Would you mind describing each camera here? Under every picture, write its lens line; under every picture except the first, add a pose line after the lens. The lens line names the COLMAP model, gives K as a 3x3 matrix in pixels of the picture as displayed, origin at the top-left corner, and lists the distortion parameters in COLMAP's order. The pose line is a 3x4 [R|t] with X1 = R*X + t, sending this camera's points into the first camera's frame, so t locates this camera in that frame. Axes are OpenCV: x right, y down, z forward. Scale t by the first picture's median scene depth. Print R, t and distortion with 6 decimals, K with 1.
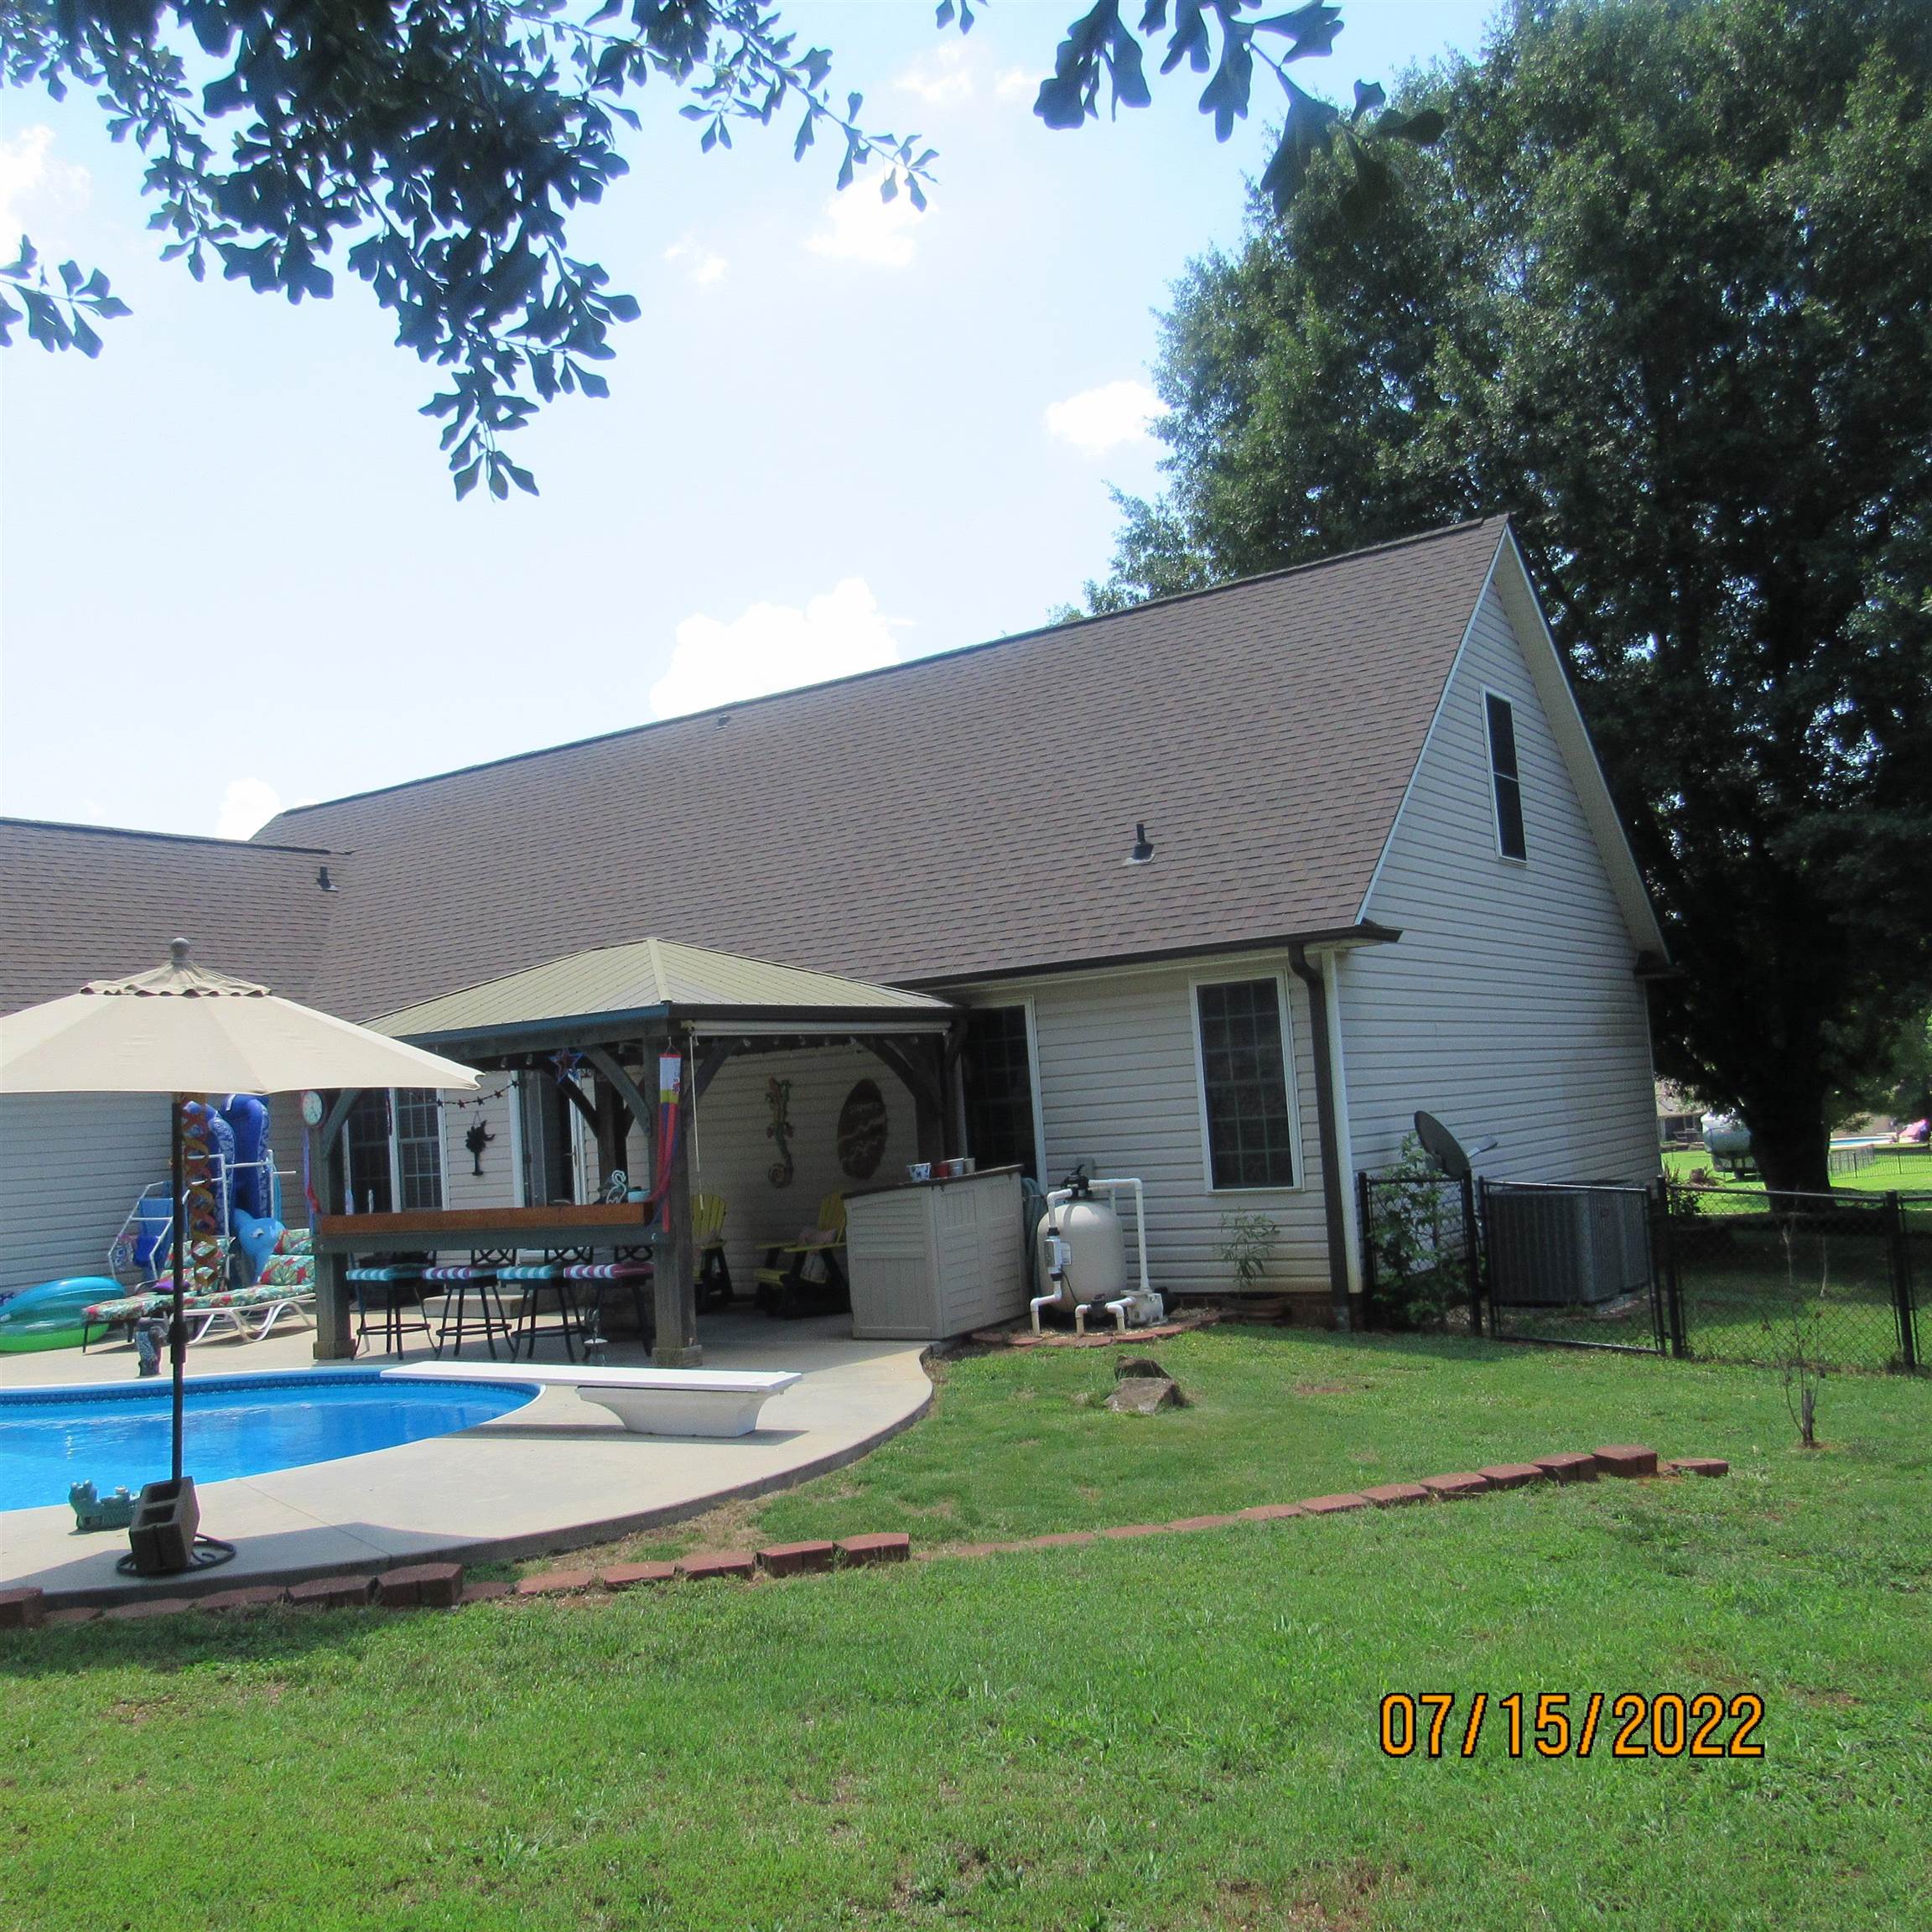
lens RADIAL K [[1839.6, 0, 907.0], [0, 1839.6, 967.1], [0, 0, 1]] dist [-0.050491, 0.031311]
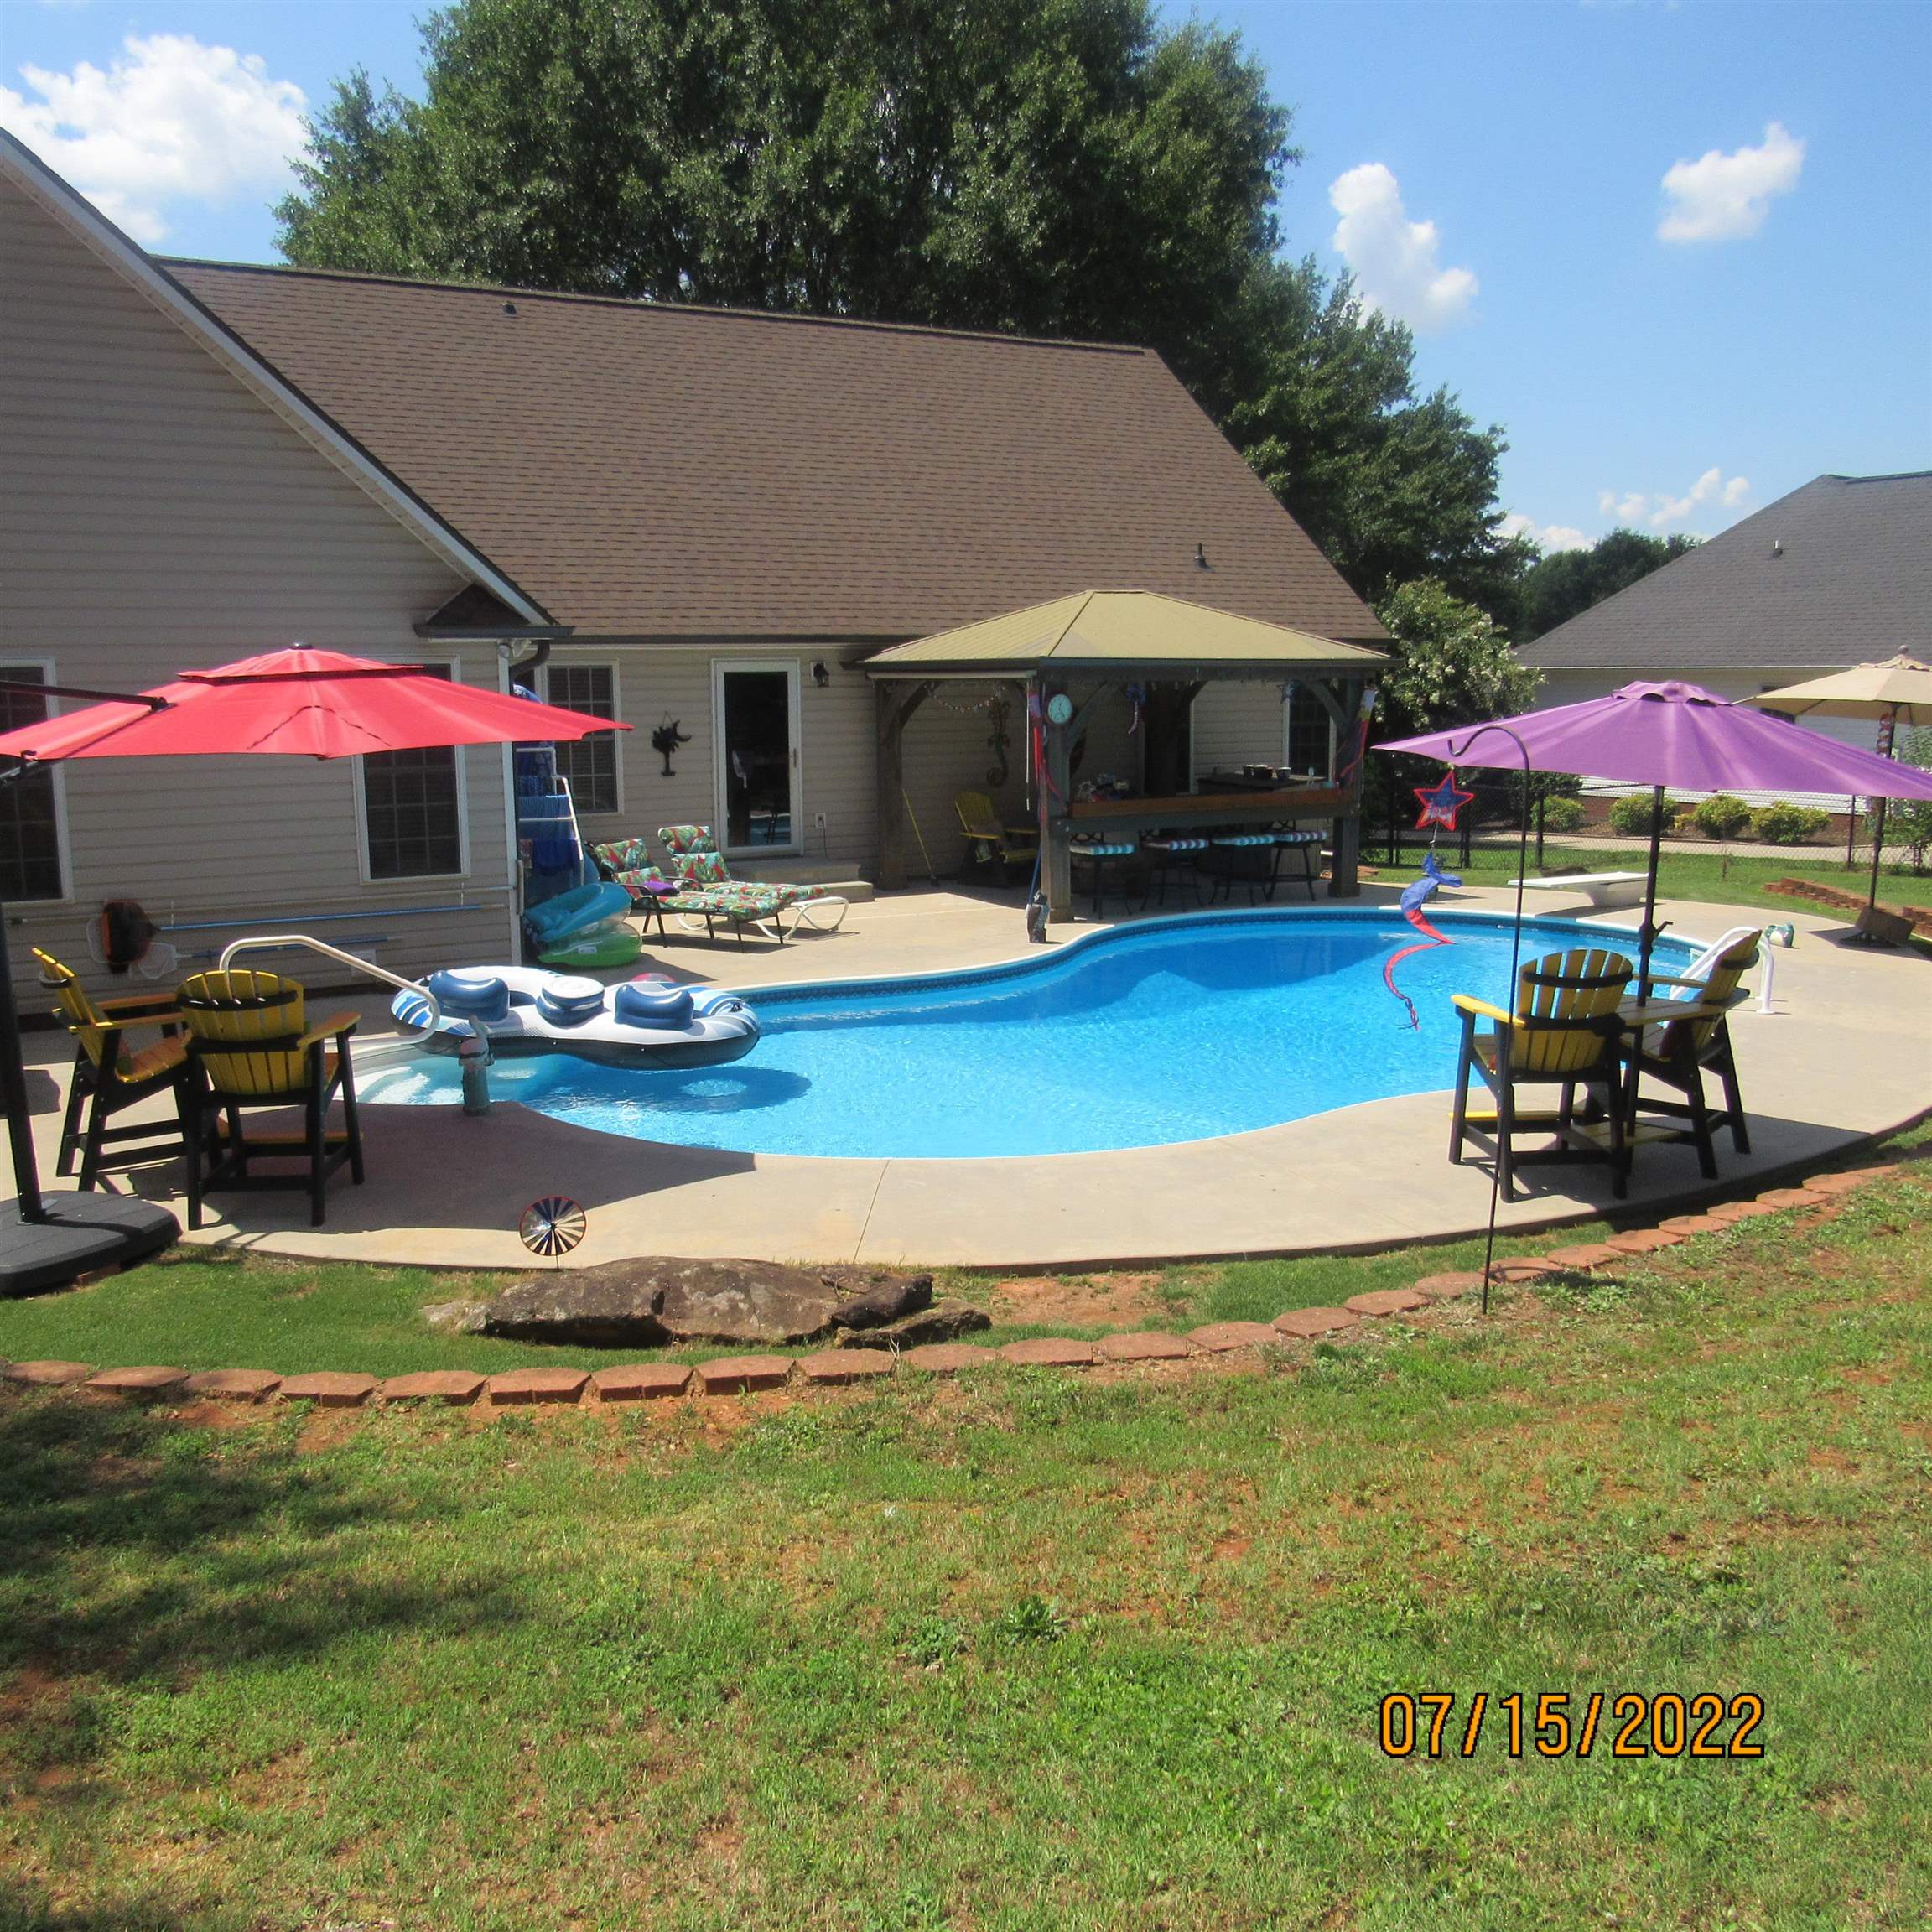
lens RADIAL K [[1839.6, 0, 907.0], [0, 1839.6, 967.1], [0, 0, 1]] dist [-0.050491, 0.031311]
pose [[0.434903, -0.071532, 0.897632, -1.174412], [-0.098123, 0.987139, 0.126206, 0.084524], [-0.895115, -0.142966, 0.422291, 0.490457]]
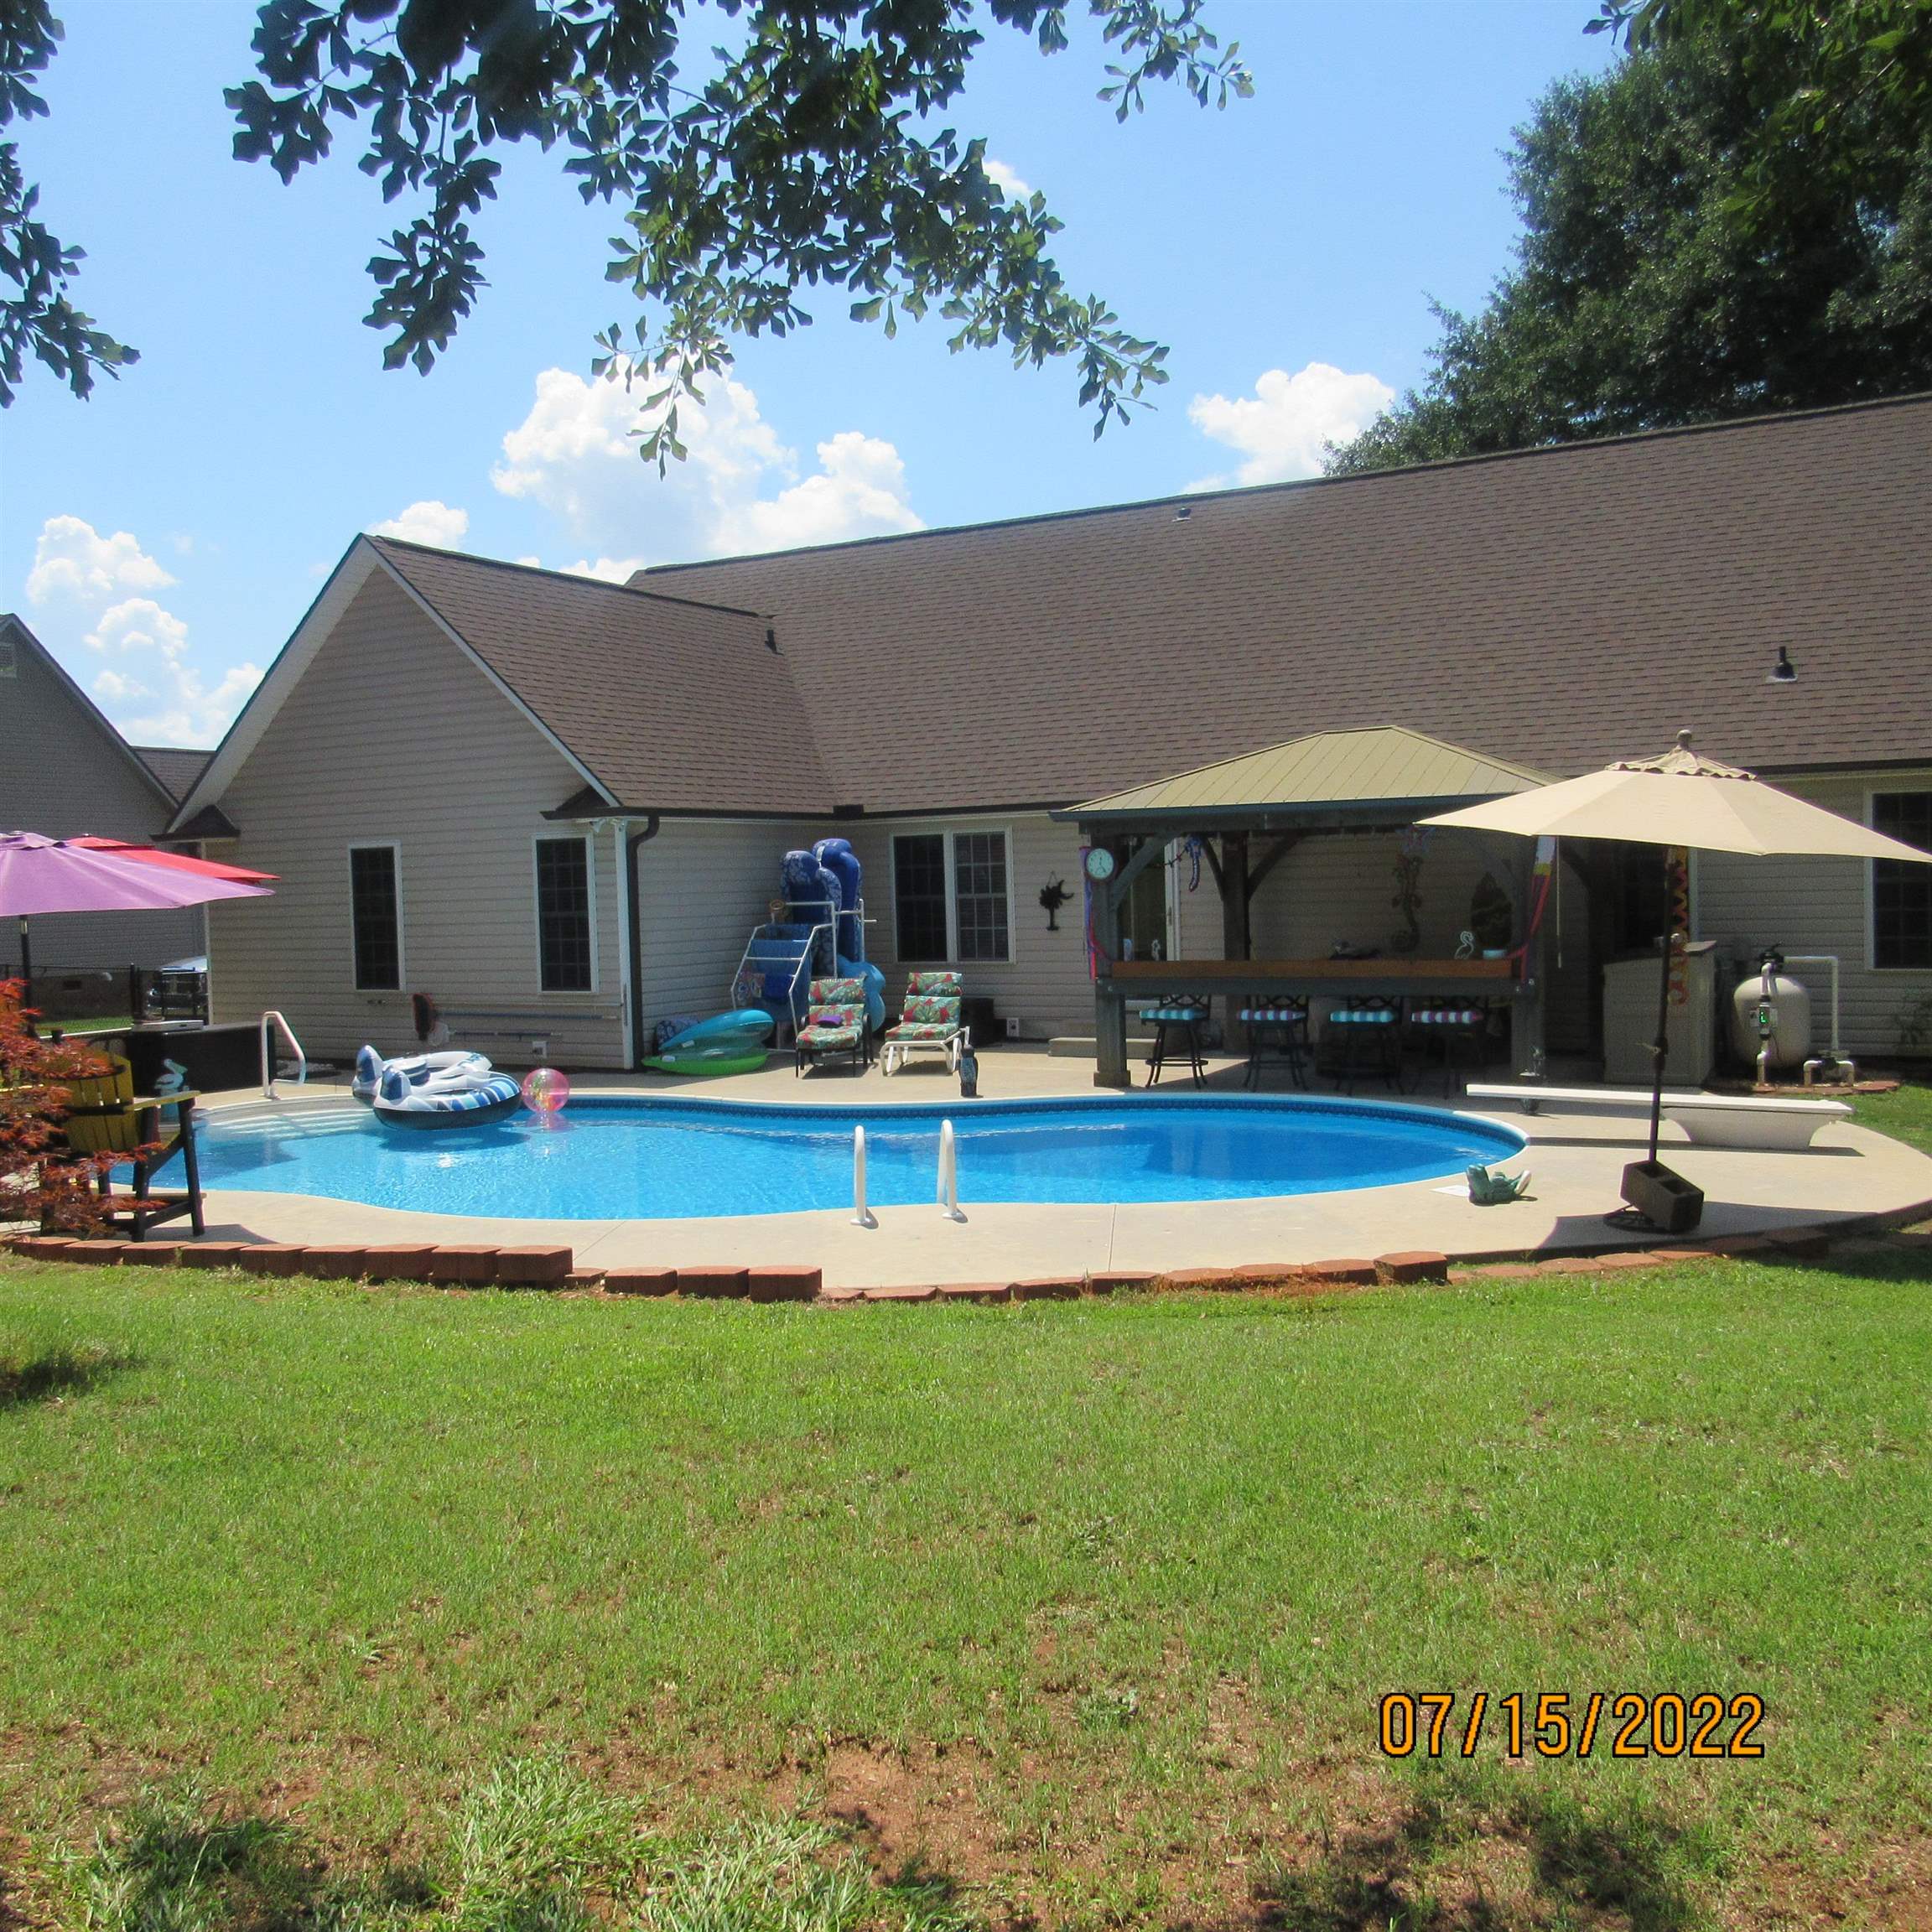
lens RADIAL K [[1839.6, 0, 907.0], [0, 1839.6, 967.1], [0, 0, 1]] dist [-0.050491, 0.031311]
pose [[0.996429, 0.040580, 0.074038, -0.436509], [-0.049256, 0.991624, 0.119401, 0.009806], [-0.068573, -0.122621, 0.990082, -0.086719]]
